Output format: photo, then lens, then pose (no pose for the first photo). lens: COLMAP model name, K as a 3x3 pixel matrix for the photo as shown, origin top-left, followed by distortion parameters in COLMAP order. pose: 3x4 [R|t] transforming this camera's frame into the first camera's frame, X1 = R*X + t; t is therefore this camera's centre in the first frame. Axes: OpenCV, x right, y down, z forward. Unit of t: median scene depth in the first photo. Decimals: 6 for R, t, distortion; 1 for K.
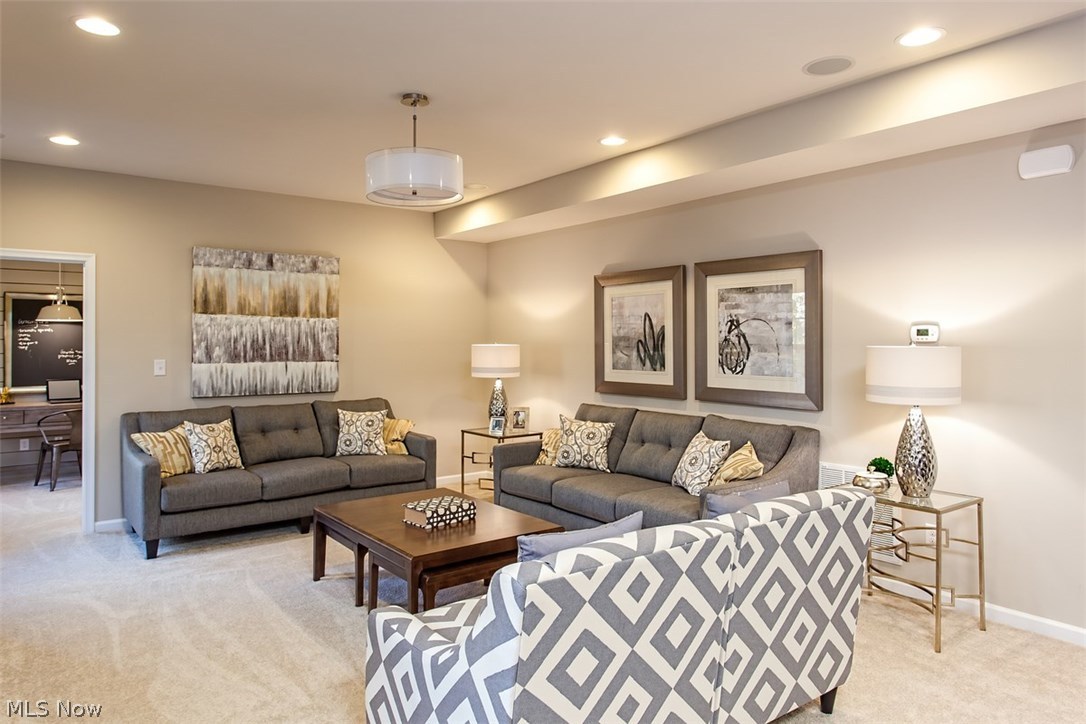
lens RADIAL K [[707.2, 0, 528.2], [0, 707.2, 336.1], [0, 0, 1]] dist [-0.005032, 0.000081]
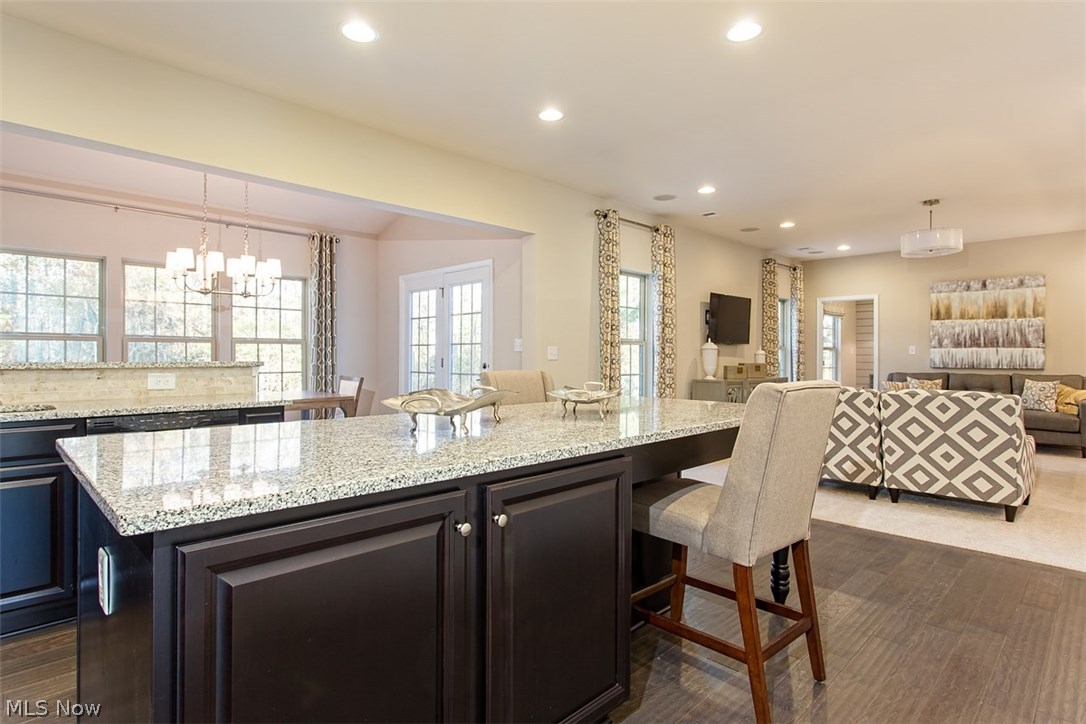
lens RADIAL K [[570.1, 0, 542.0], [0, 570.1, 356.8], [0, 0, 1]] dist [-0.000439, 0.000080]
pose [[0.145873, 0.001389, -0.989302, 0.762976], [0.007301, 0.999970, 0.002480, 0.046453], [0.989276, -0.007585, 0.145858, -0.173138]]
